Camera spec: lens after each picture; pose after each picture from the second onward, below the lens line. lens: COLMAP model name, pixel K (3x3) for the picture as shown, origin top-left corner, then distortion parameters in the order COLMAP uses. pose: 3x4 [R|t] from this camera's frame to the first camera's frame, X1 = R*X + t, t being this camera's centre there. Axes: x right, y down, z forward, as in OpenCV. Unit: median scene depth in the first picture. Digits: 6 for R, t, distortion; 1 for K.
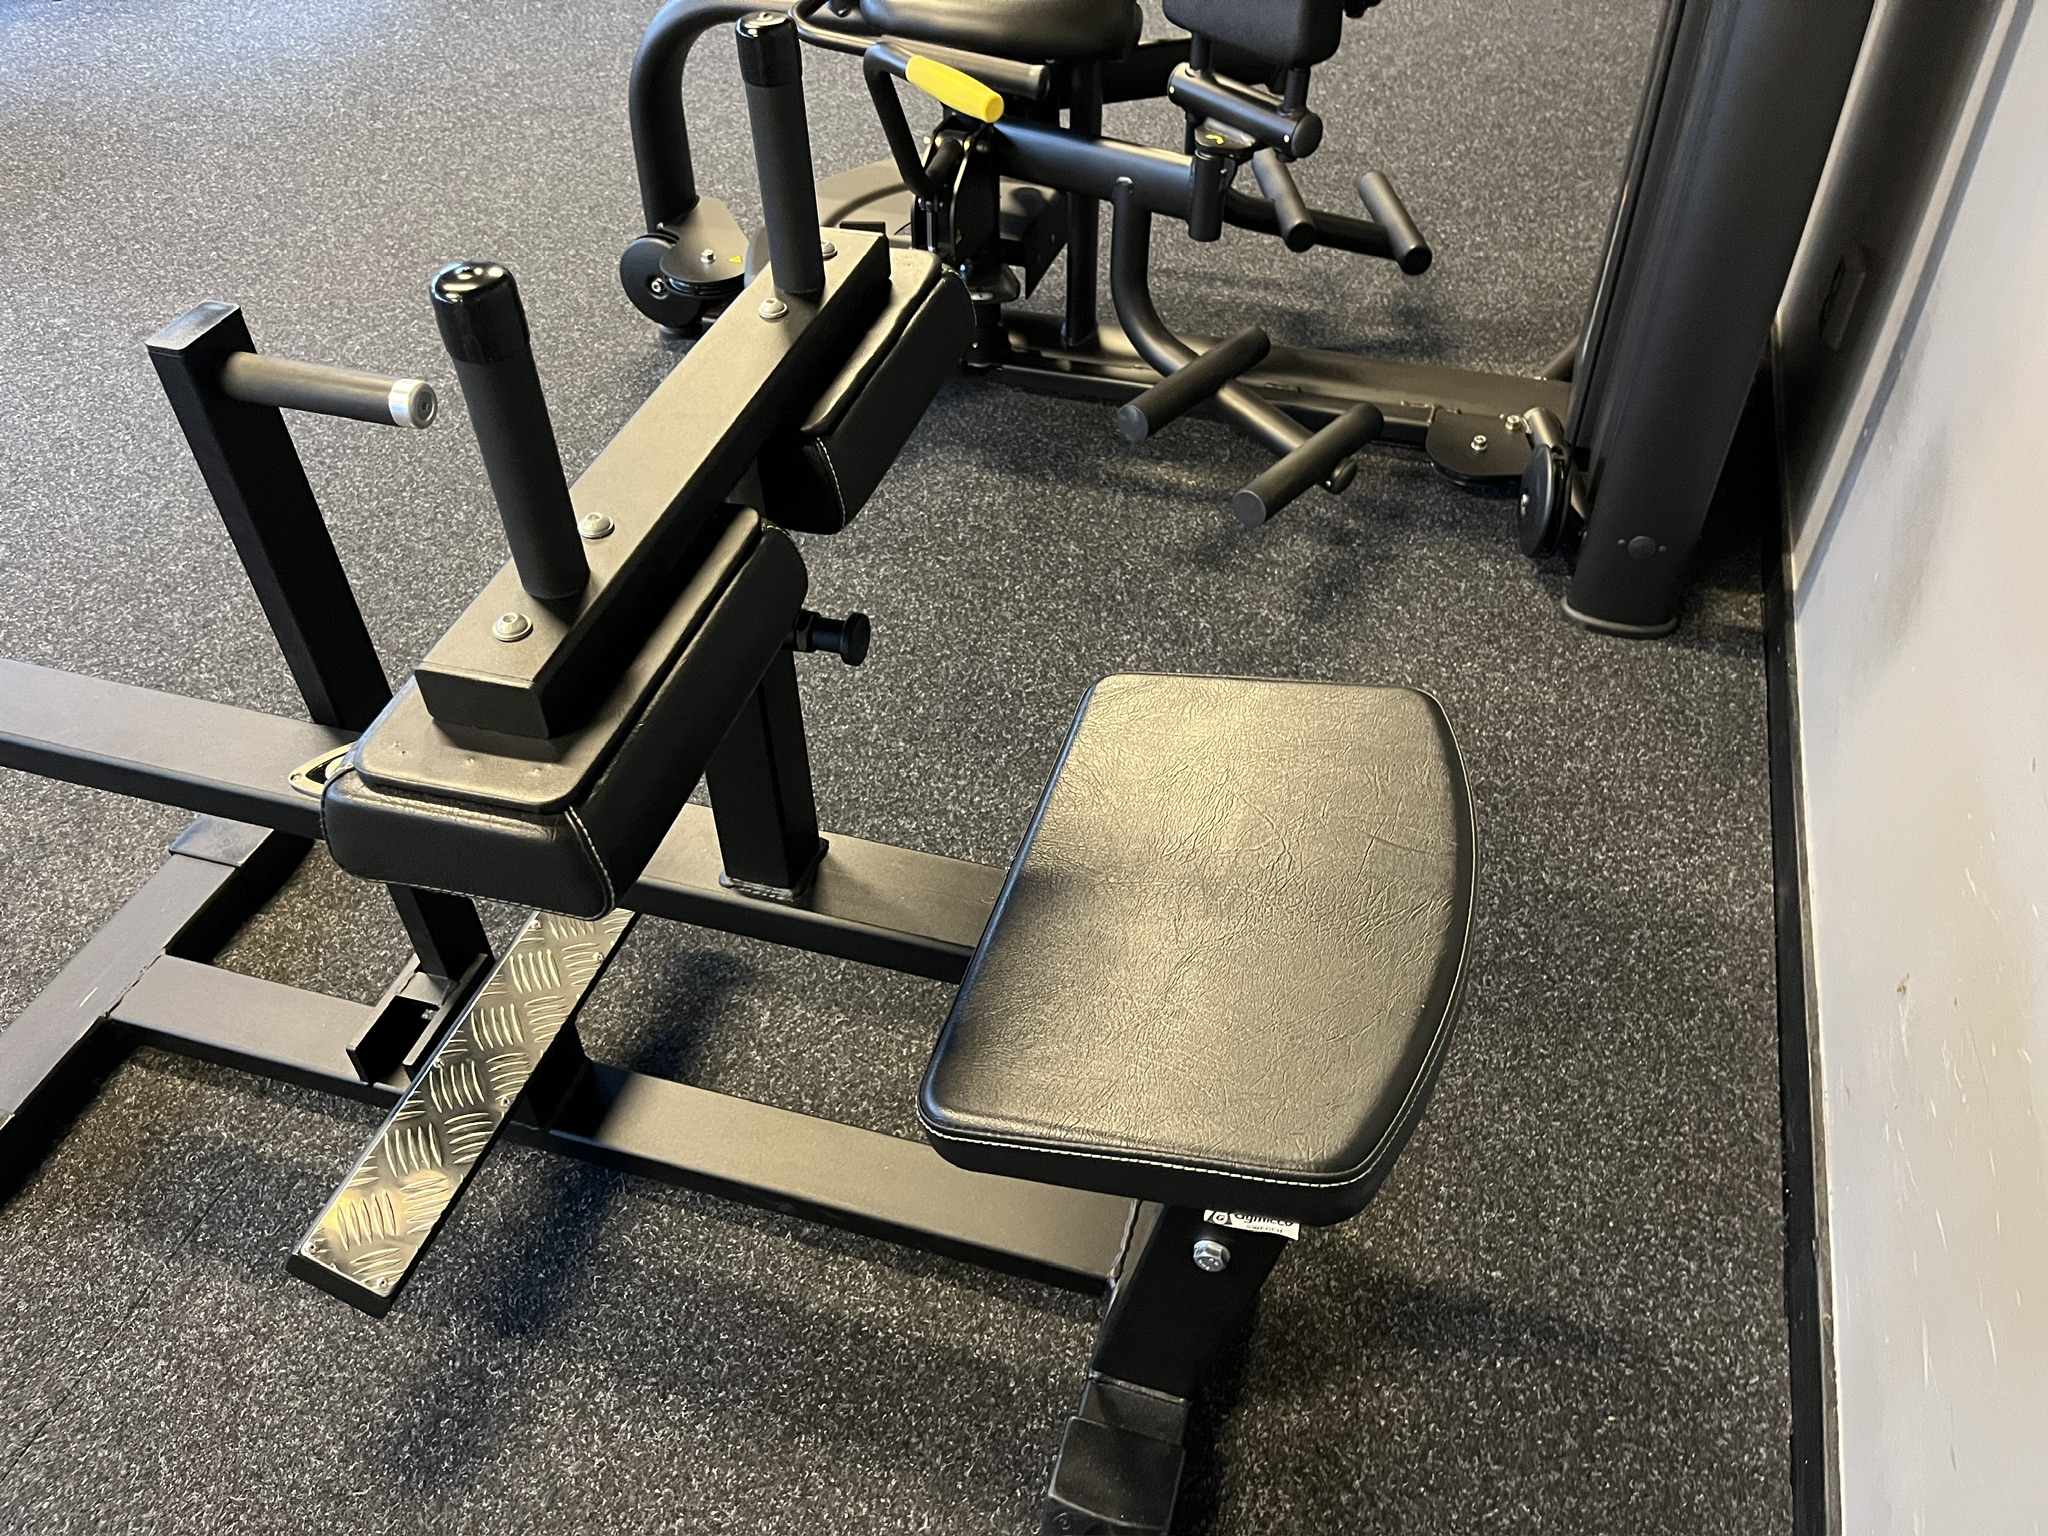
lens RADIAL K [[1553.1, 0, 1023.2], [0, 1553.1, 771.0], [0, 0, 1]] dist [0.005436, -0.026665]
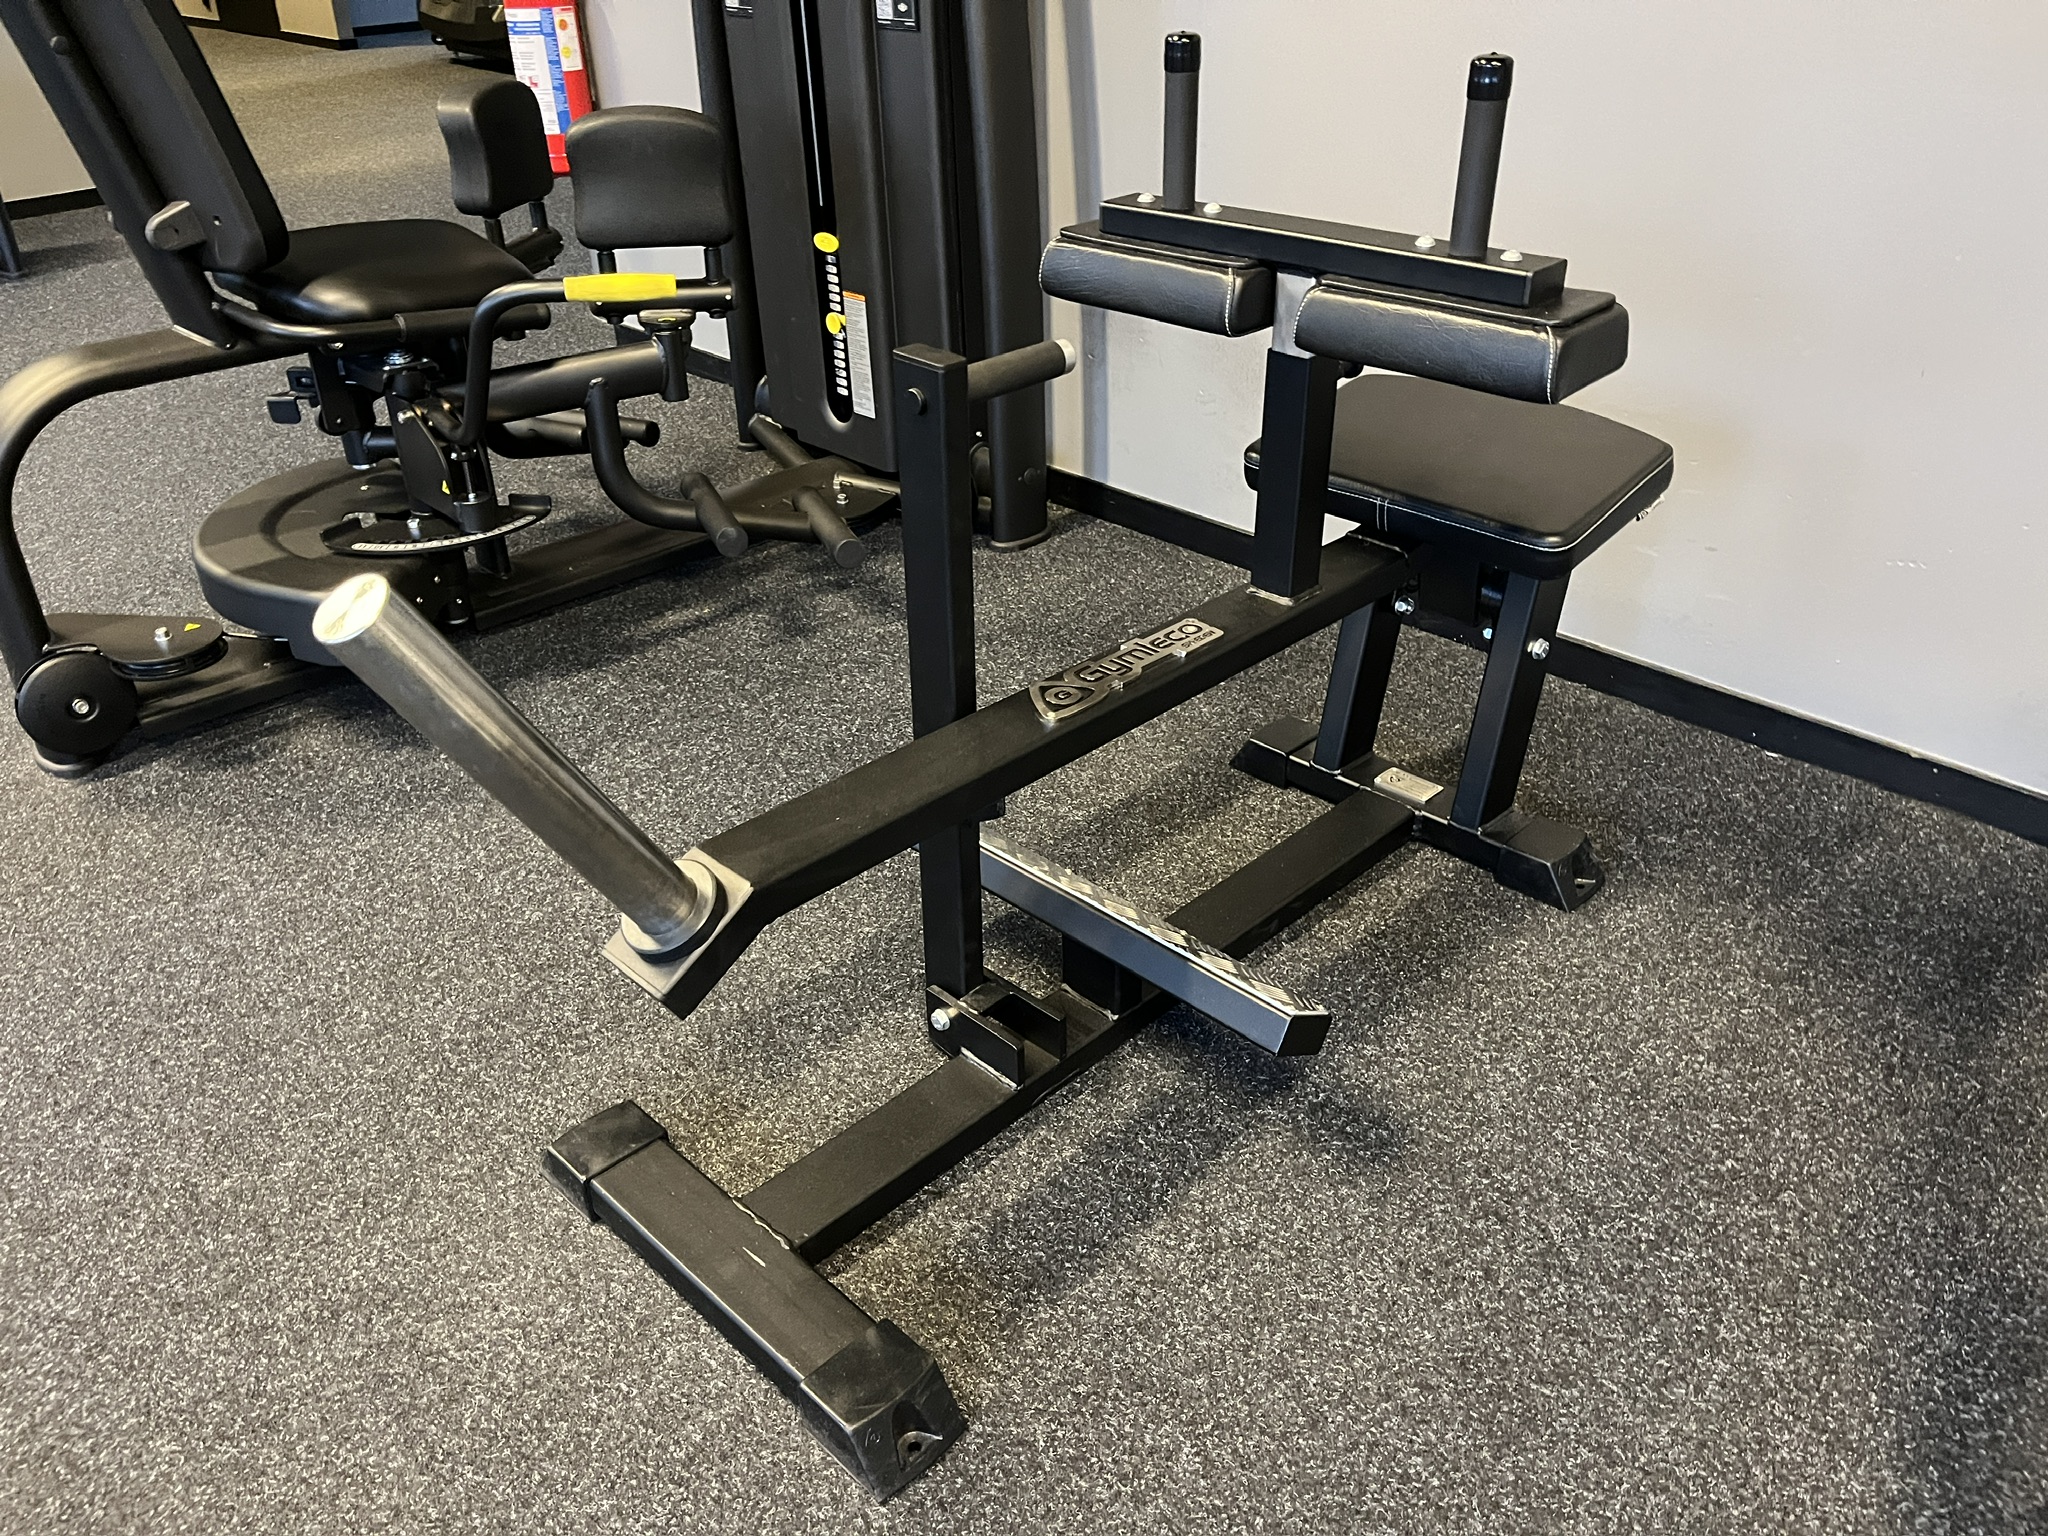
lens RADIAL K [[1553.1, 0, 1024.9], [0, 1553.1, 771.8], [0, 0, 1]] dist [0.005436, -0.026665]
pose [[0.473602, -0.443514, 0.760918, -1.236590], [0.614775, 0.785130, 0.074984, -0.049380], [-0.630676, 0.432281, 0.644500, 0.234665]]
